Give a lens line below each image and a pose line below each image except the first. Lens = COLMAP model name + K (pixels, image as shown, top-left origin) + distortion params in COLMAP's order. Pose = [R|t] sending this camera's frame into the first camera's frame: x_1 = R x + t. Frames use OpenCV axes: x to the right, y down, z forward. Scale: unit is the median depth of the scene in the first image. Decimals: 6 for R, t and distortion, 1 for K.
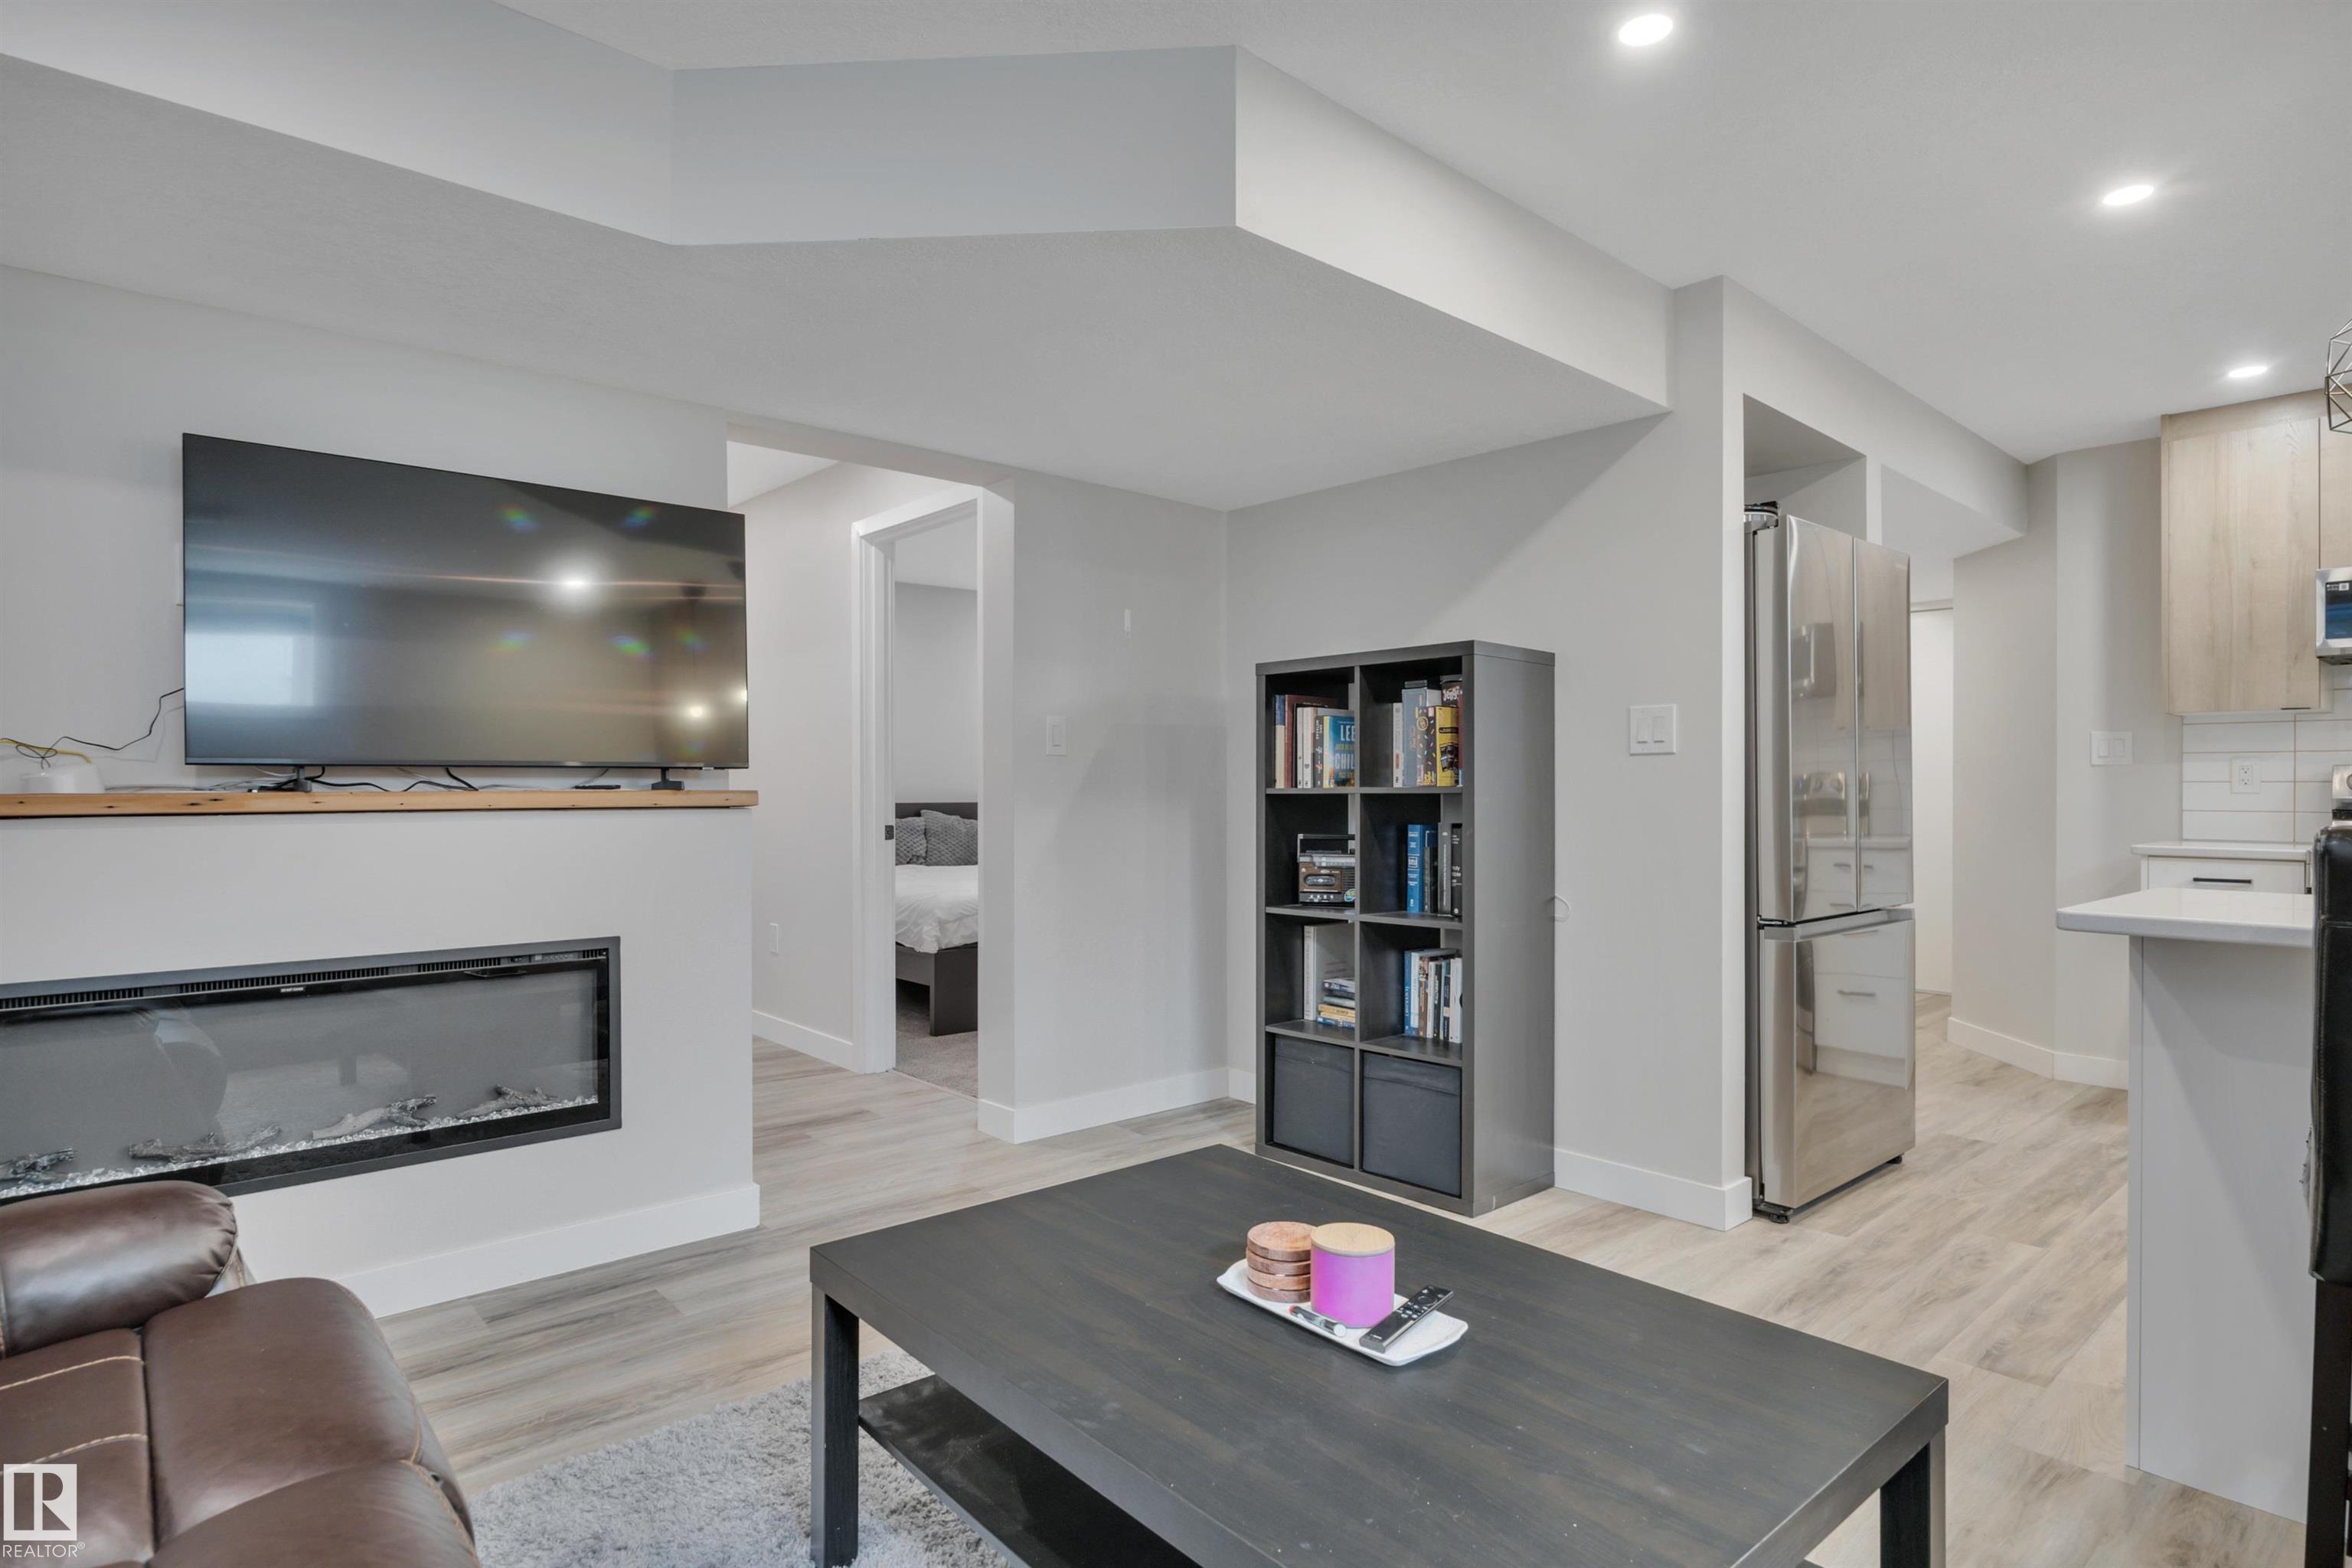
lens RADIAL K [[1242.1, 0, 1175.0], [0, 1242.1, 793.6], [0, 0, 1]] dist [-0.003666, -0.000732]
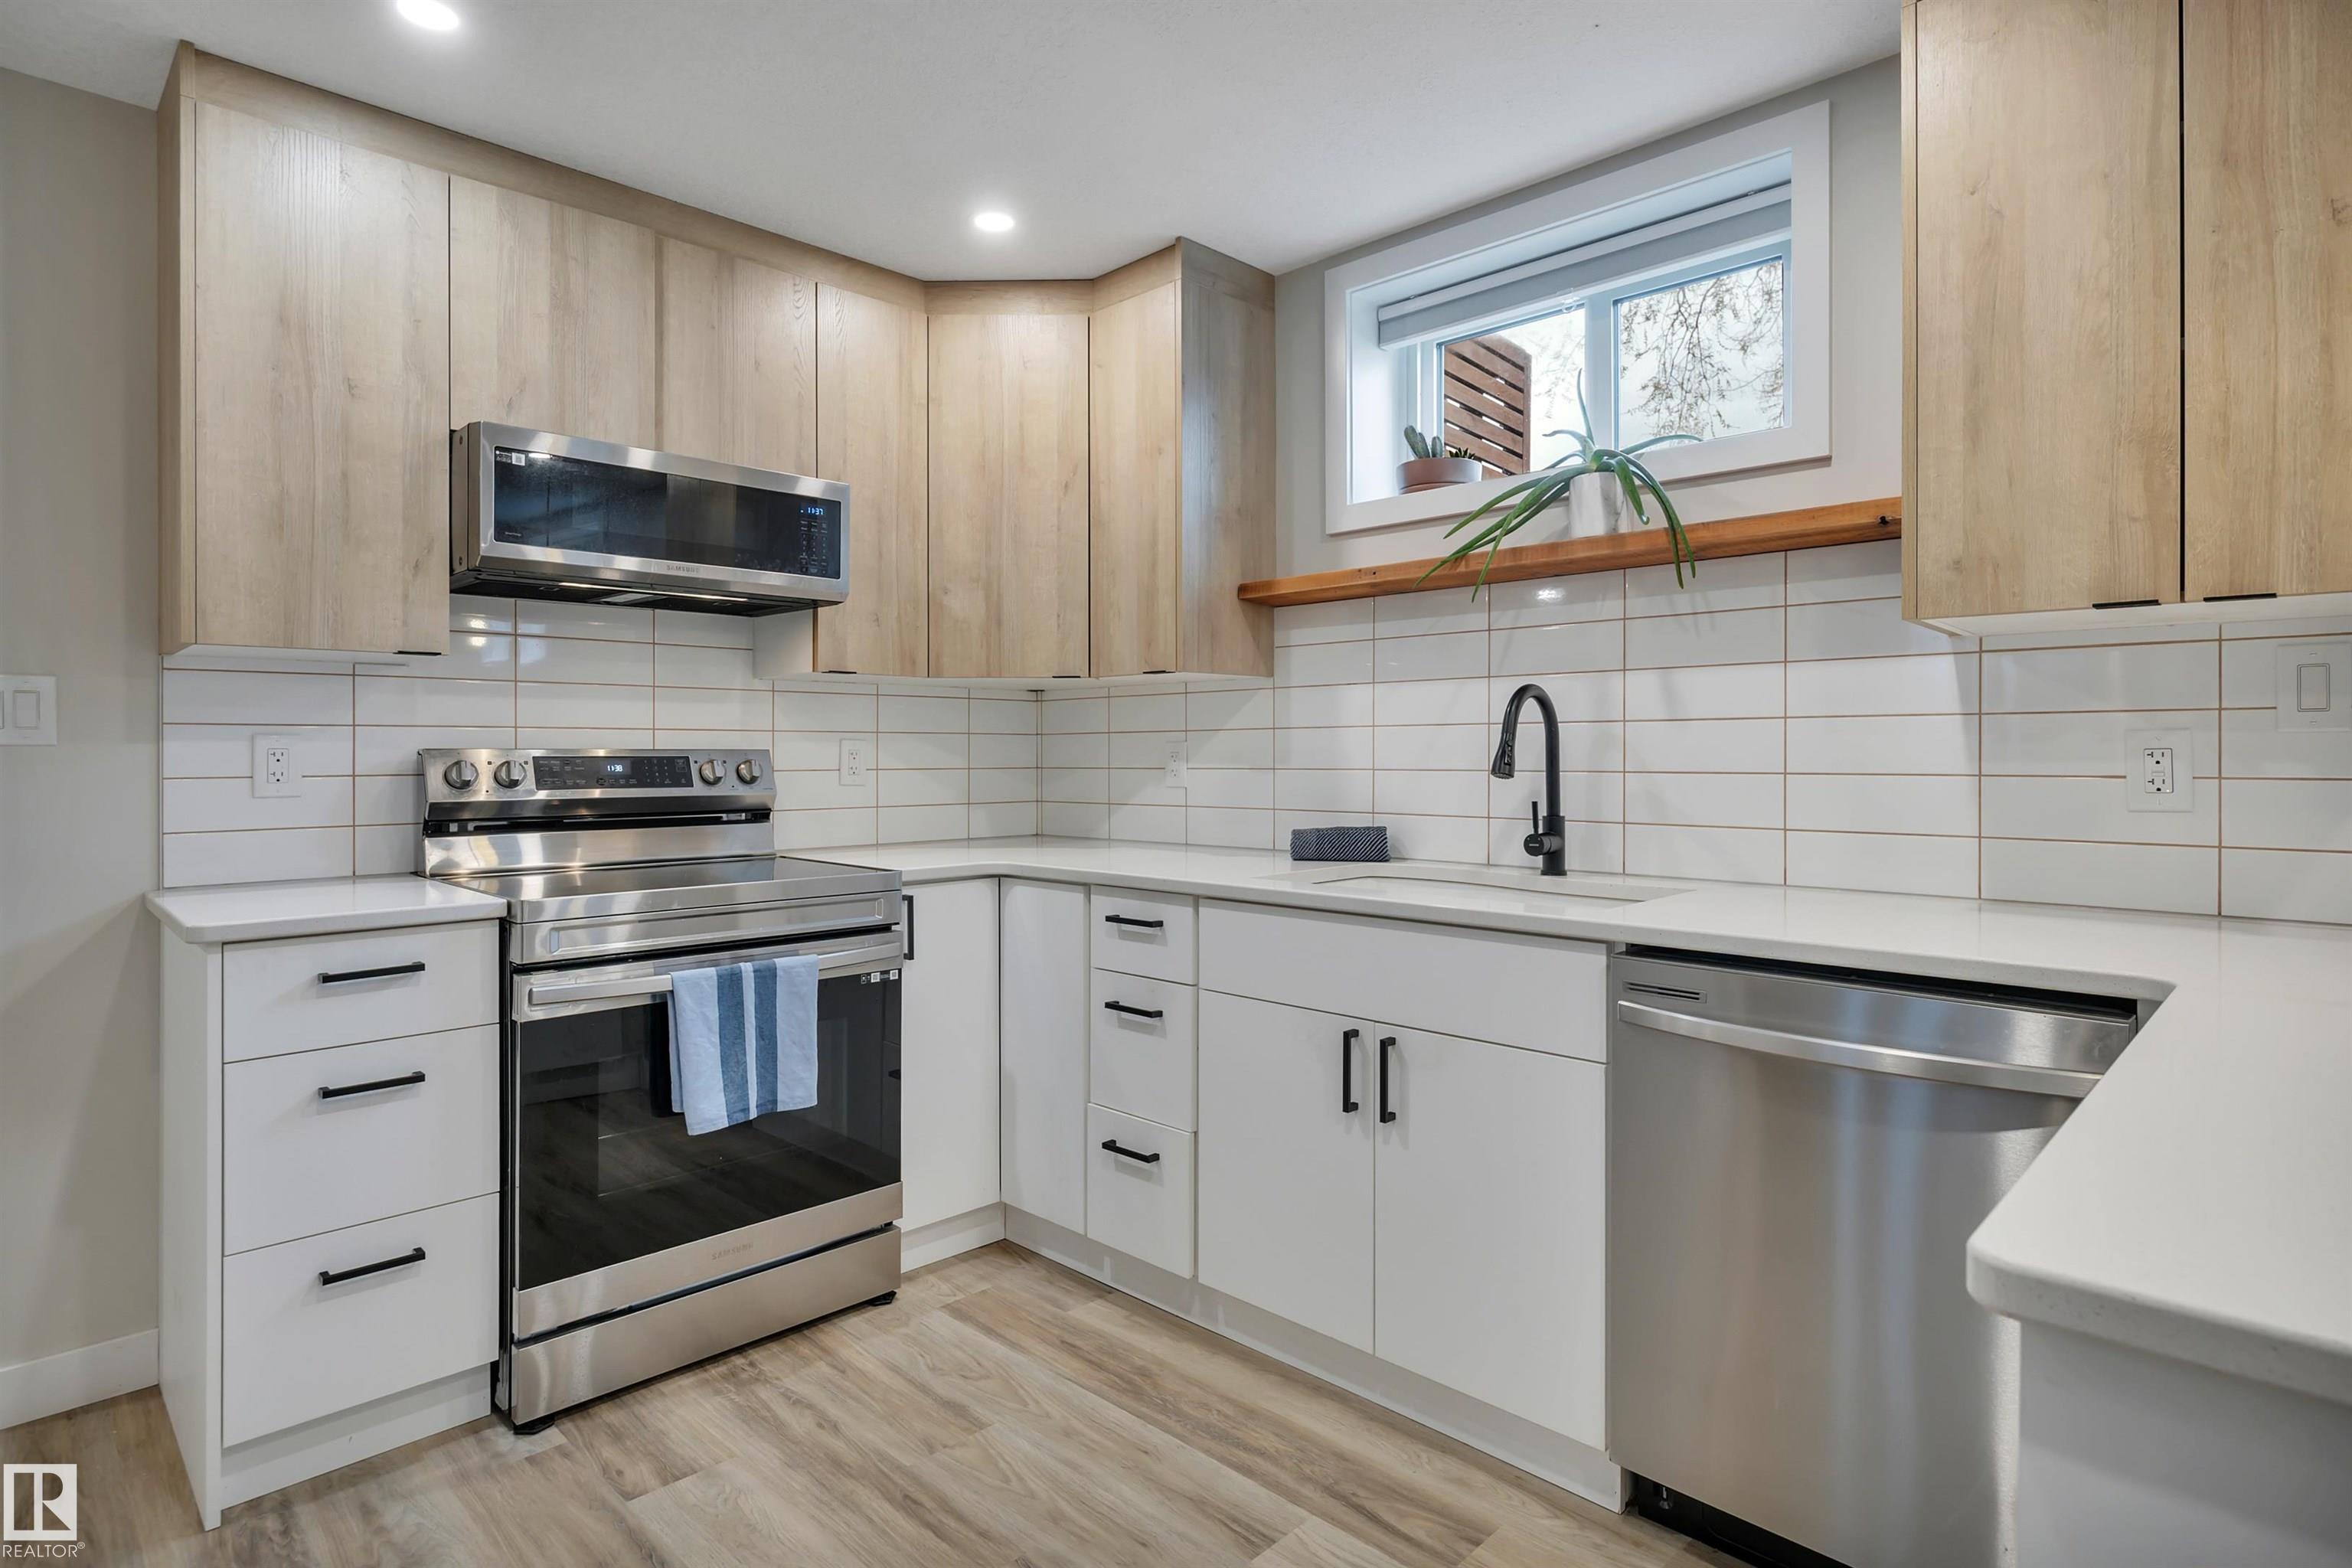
lens RADIAL K [[1228.0, 0, 1173.6], [0, 1228.0, 750.2], [0, 0, 1]] dist [-0.002535, -0.000950]
pose [[-0.067275, -0.000790, 0.997734, 0.412045], [0.006548, 0.999978, 0.001233, -0.029135], [-0.997713, 0.006616, -0.067268, 0.932471]]
